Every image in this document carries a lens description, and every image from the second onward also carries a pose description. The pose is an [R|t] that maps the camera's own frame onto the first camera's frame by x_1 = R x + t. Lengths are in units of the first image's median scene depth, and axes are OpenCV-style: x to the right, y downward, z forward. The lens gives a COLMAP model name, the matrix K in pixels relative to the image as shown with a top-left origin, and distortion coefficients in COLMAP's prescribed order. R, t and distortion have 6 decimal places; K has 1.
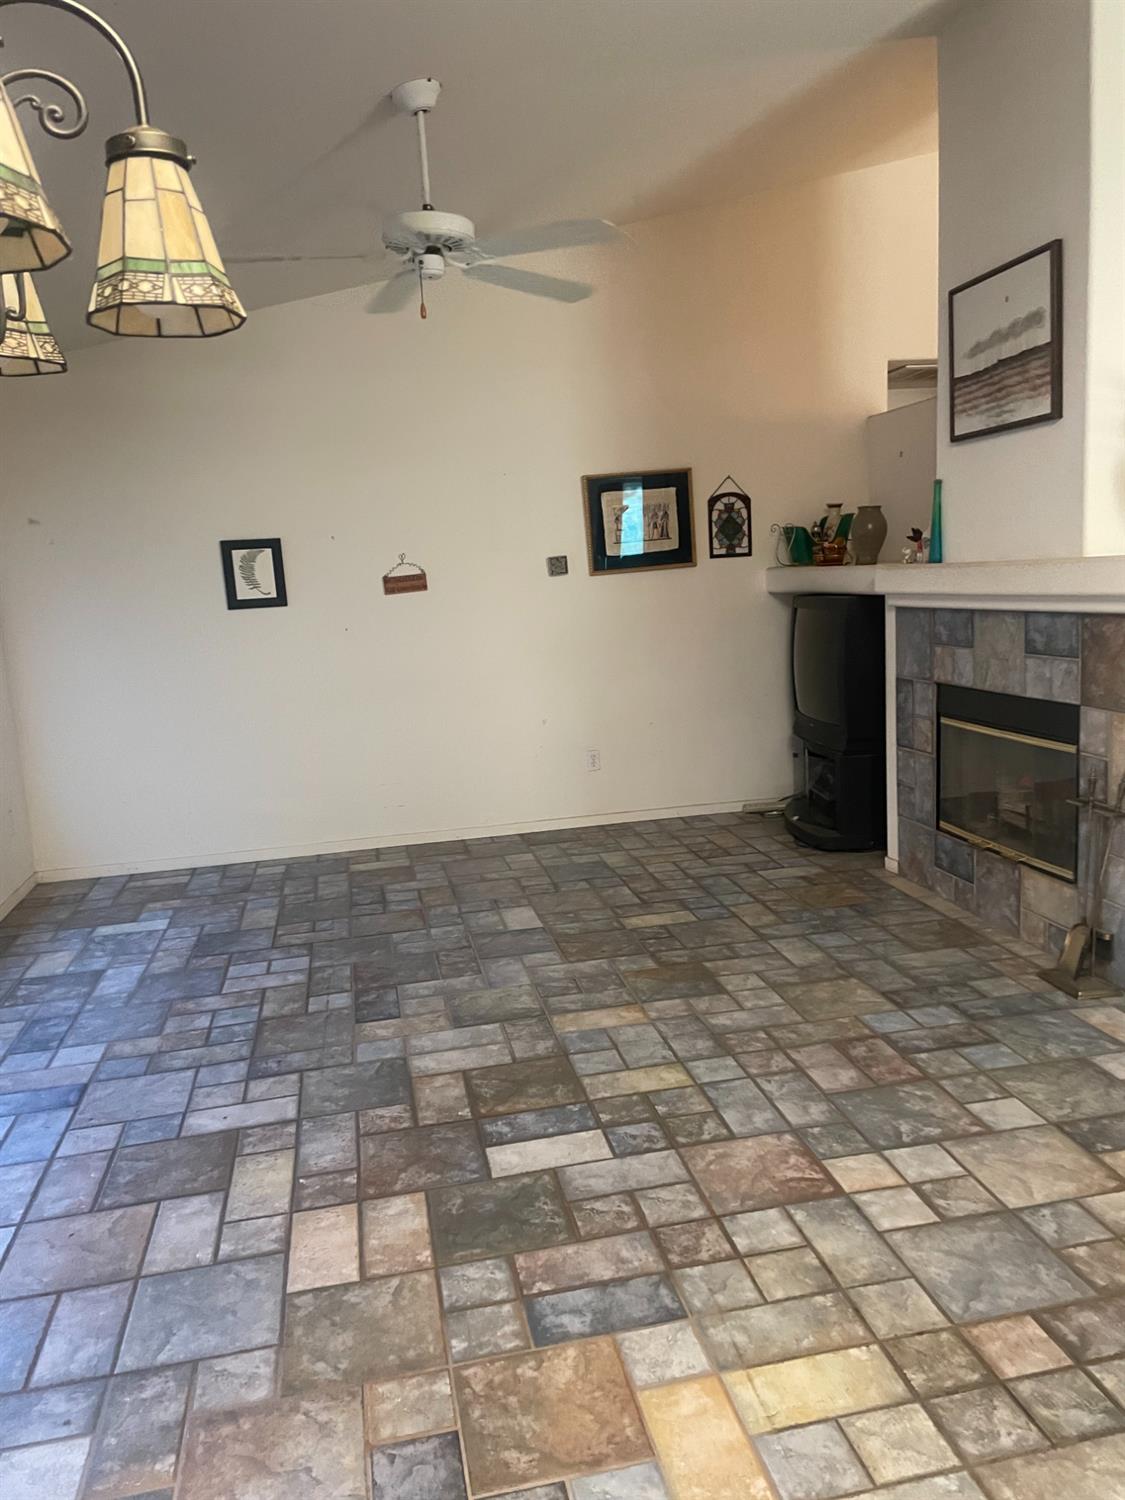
lens RADIAL K [[1127.2, 0, 564.4], [0, 1127.2, 749.4], [0, 0, 1]] dist [-0.003192, -0.020001]
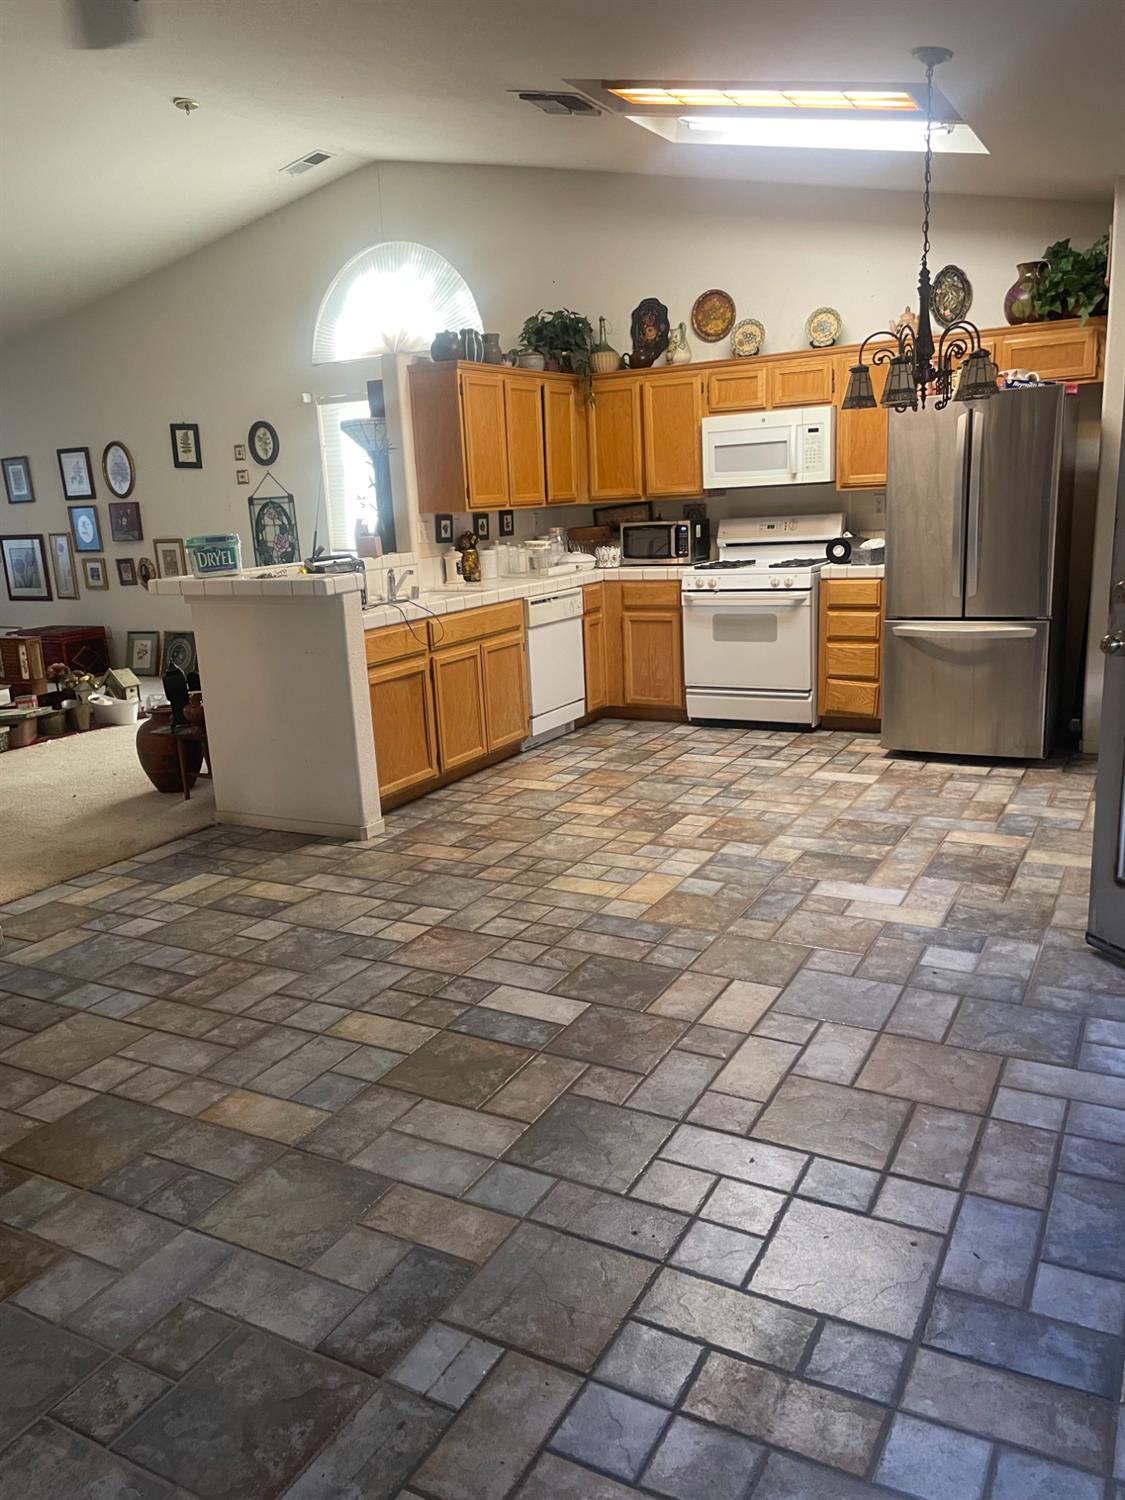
lens RADIAL K [[1127.2, 0, 561.2], [0, 1127.2, 749.9], [0, 0, 1]] dist [-0.003192, -0.020001]
pose [[-0.765083, -0.058690, 0.641252, -0.792563], [0.188003, 0.932090, 0.309617, -0.250488], [-0.615876, 0.357440, -0.702092, 1.762042]]
